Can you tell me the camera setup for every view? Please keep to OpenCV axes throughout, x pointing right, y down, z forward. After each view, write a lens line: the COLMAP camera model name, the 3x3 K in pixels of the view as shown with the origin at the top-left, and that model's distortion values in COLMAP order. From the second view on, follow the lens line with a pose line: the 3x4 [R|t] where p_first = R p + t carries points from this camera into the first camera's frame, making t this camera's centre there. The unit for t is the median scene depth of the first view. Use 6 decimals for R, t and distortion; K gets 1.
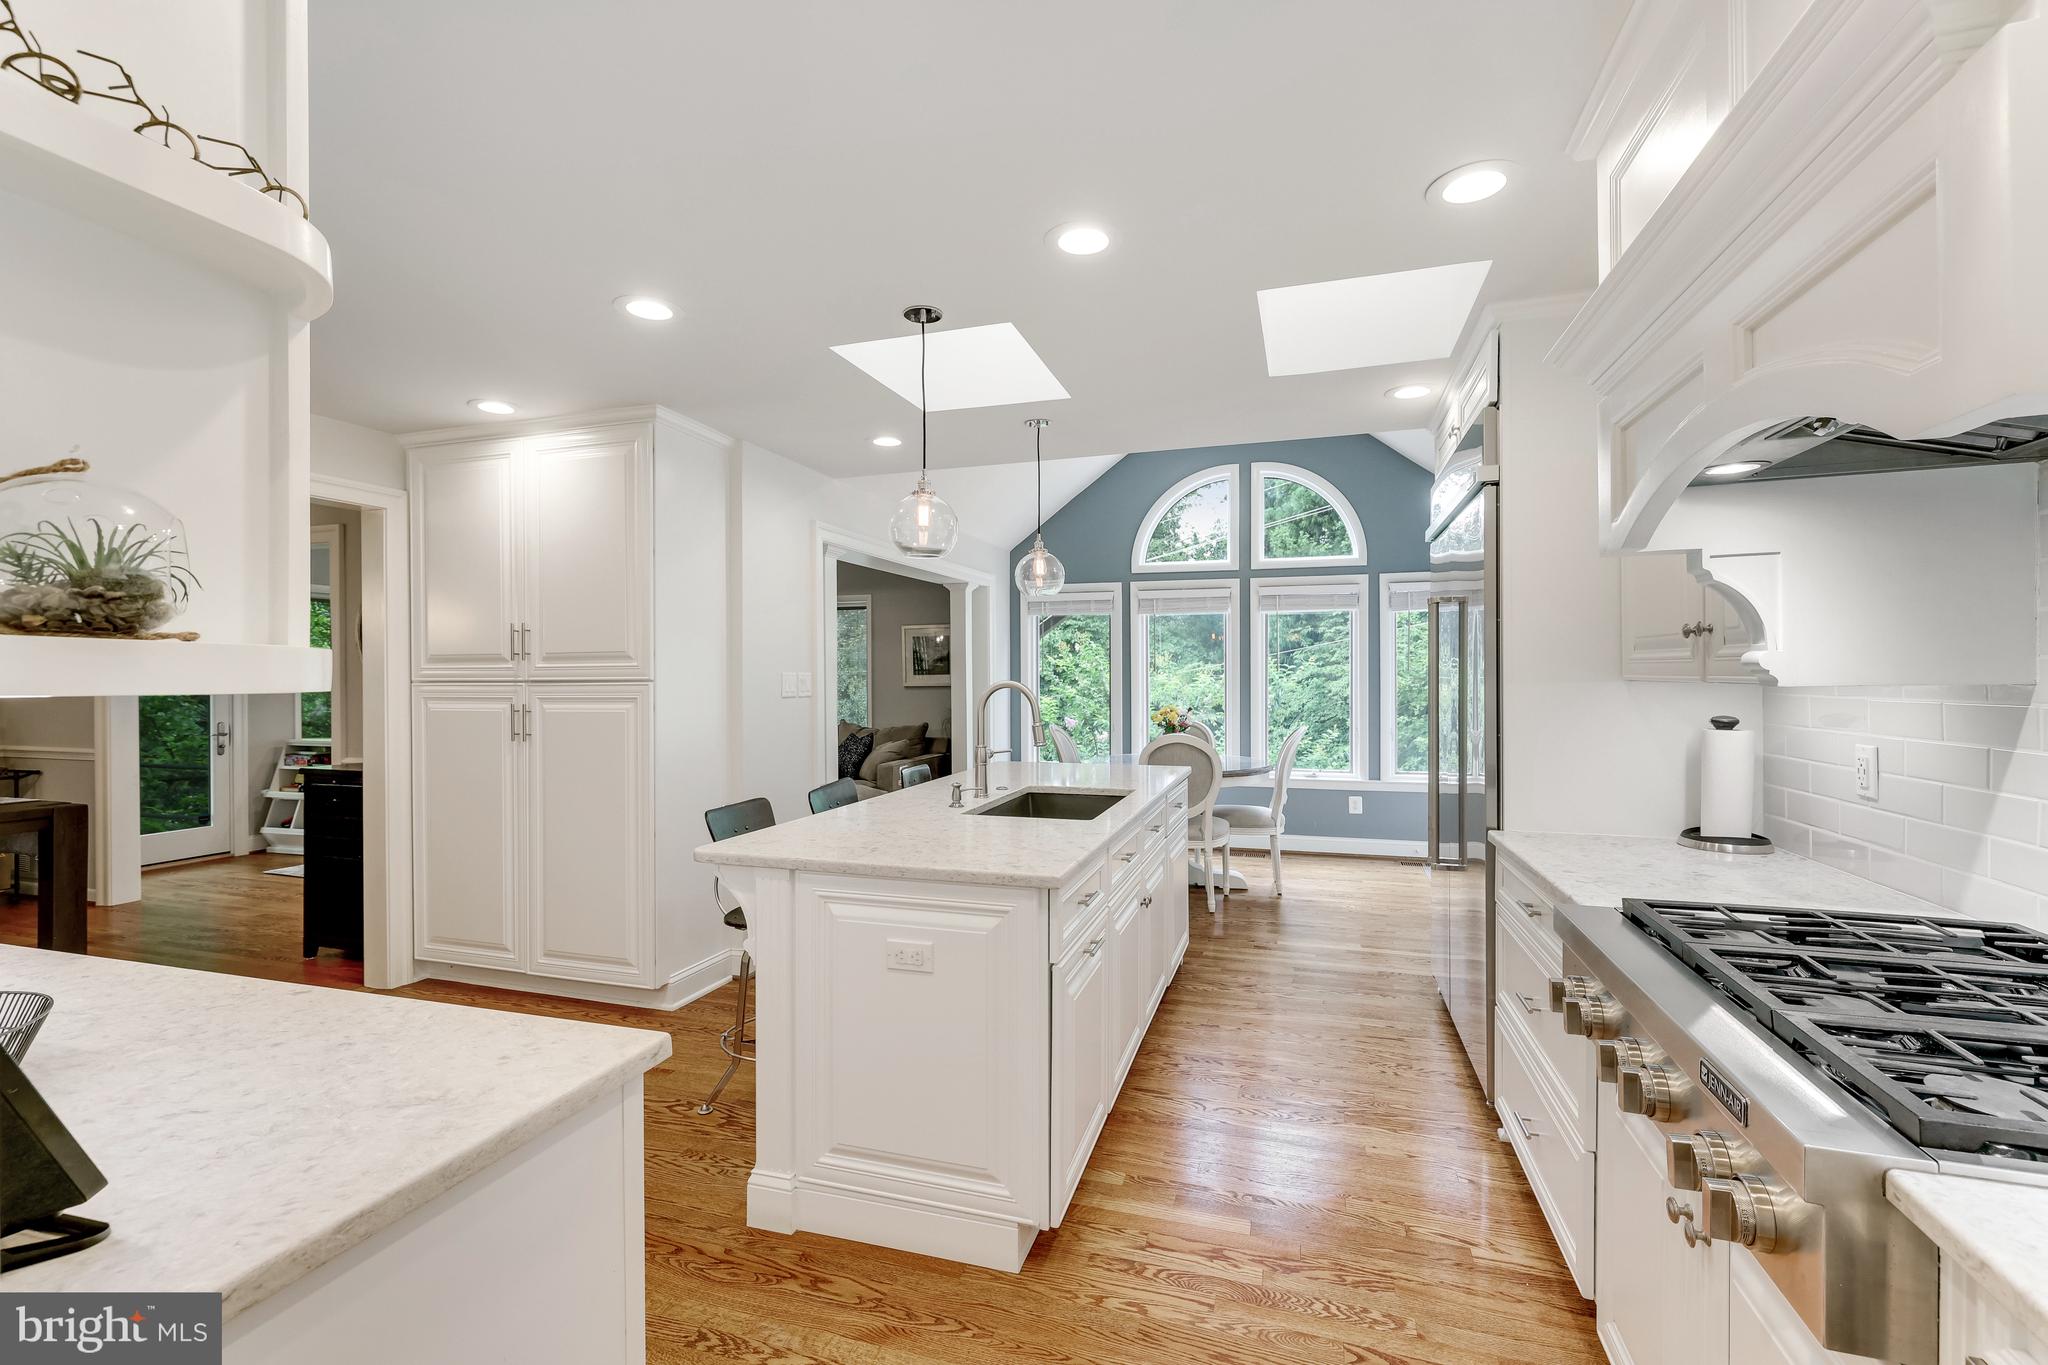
lens RADIAL K [[891.2, 0, 1012.6], [0, 891.2, 650.2], [0, 0, 1]] dist [-0.001905, 0.000656]
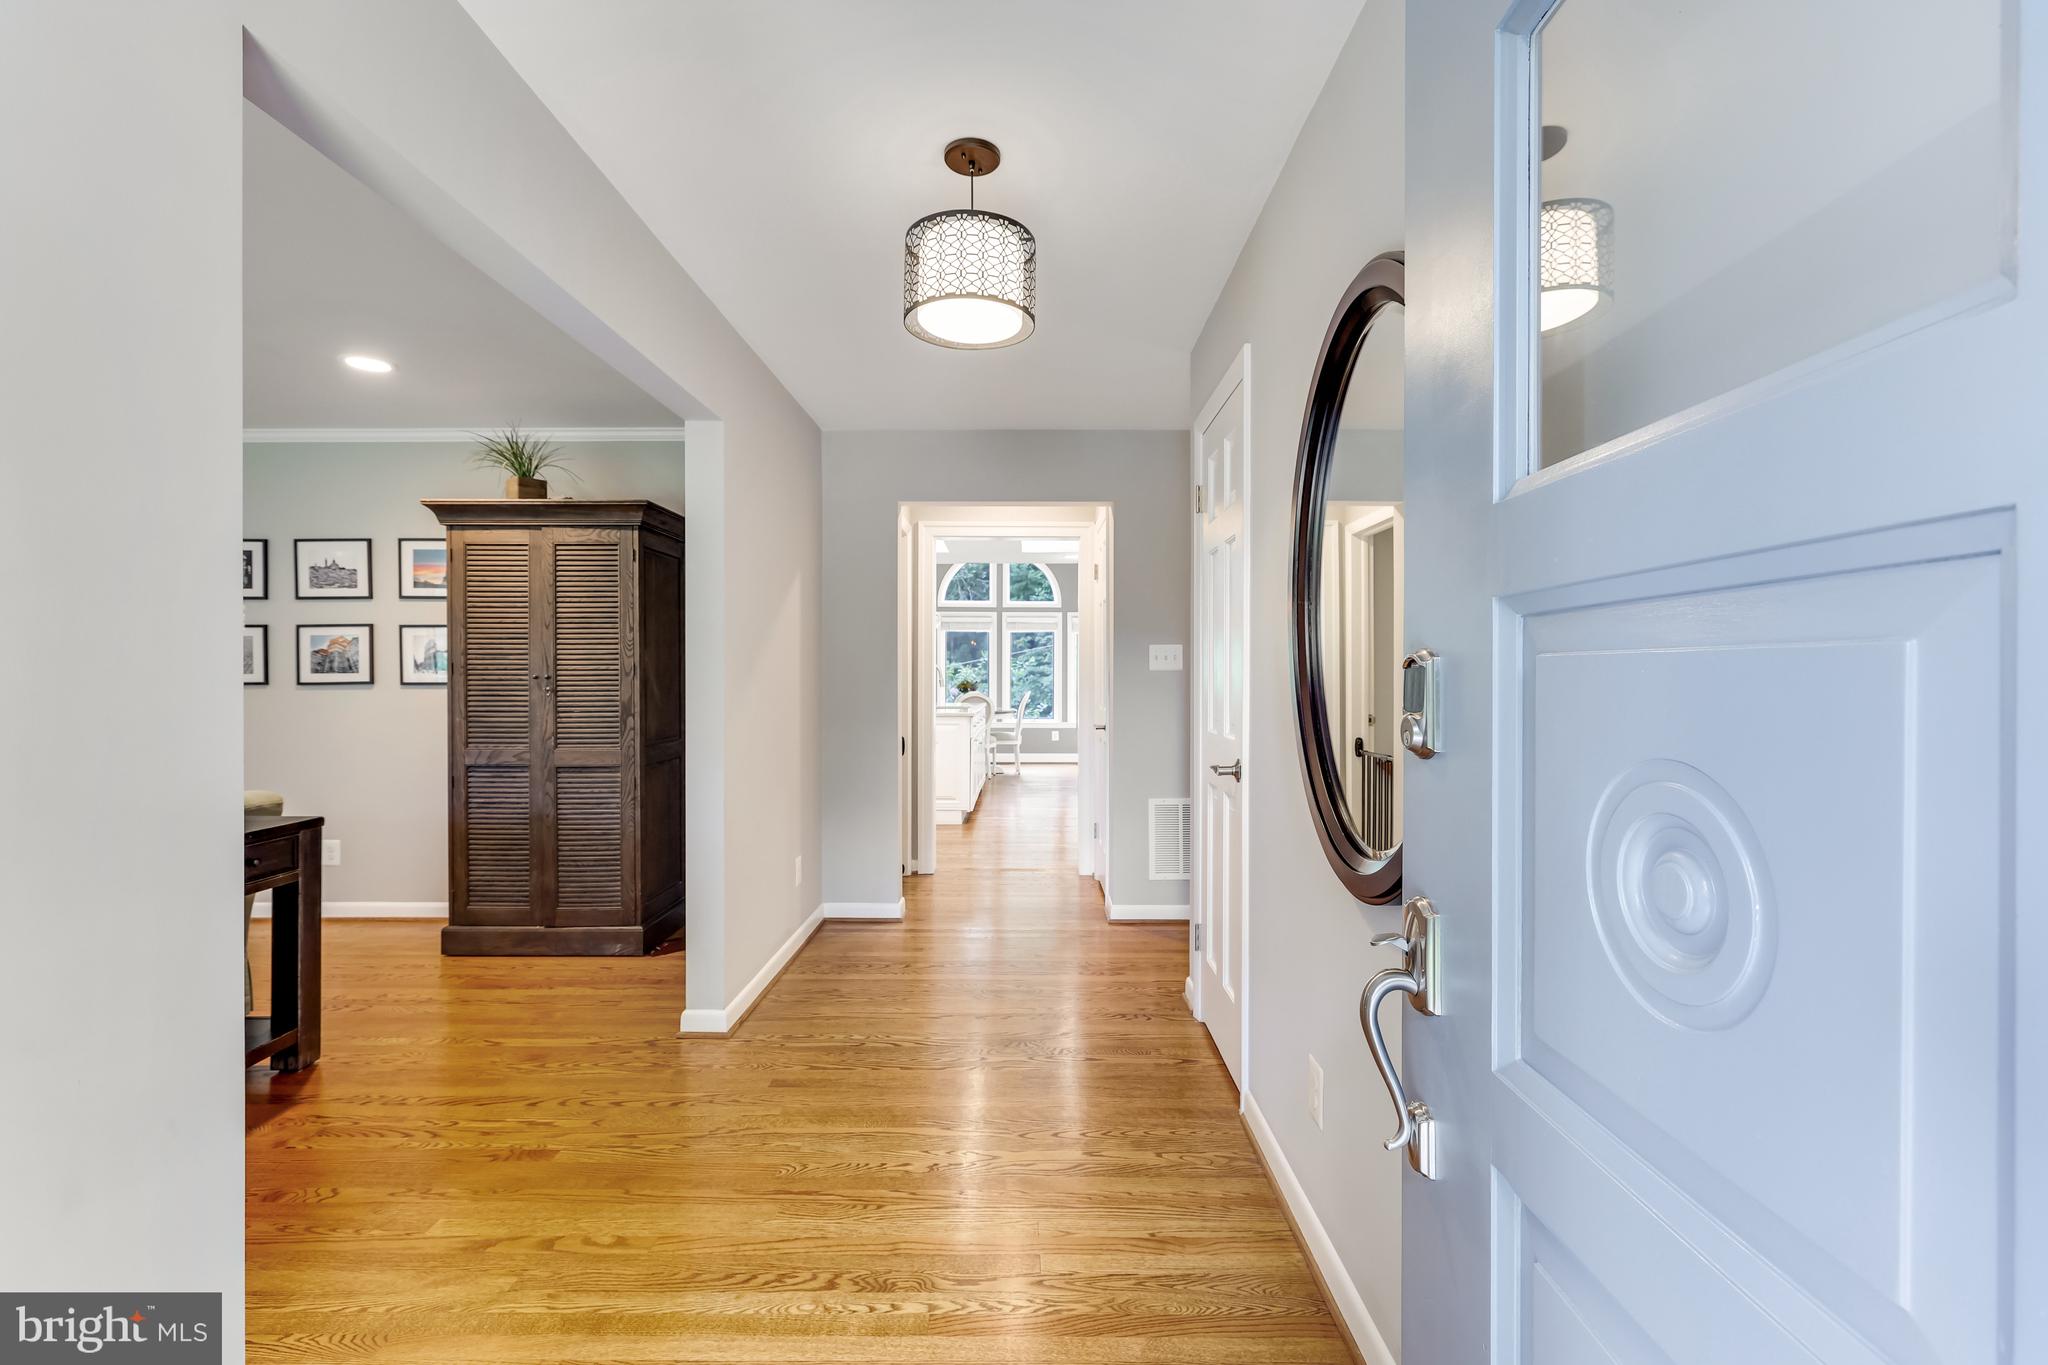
lens RADIAL K [[891.2, 0, 1038.1], [0, 891.2, 682.4], [0, 0, 1]] dist [-0.001905, 0.000656]
pose [[0.943128, 0.000331, 0.332430, -0.467089], [-0.011888, 0.999393, 0.032733, 0.002226], [-0.332217, -0.034823, 0.942560, -1.287057]]
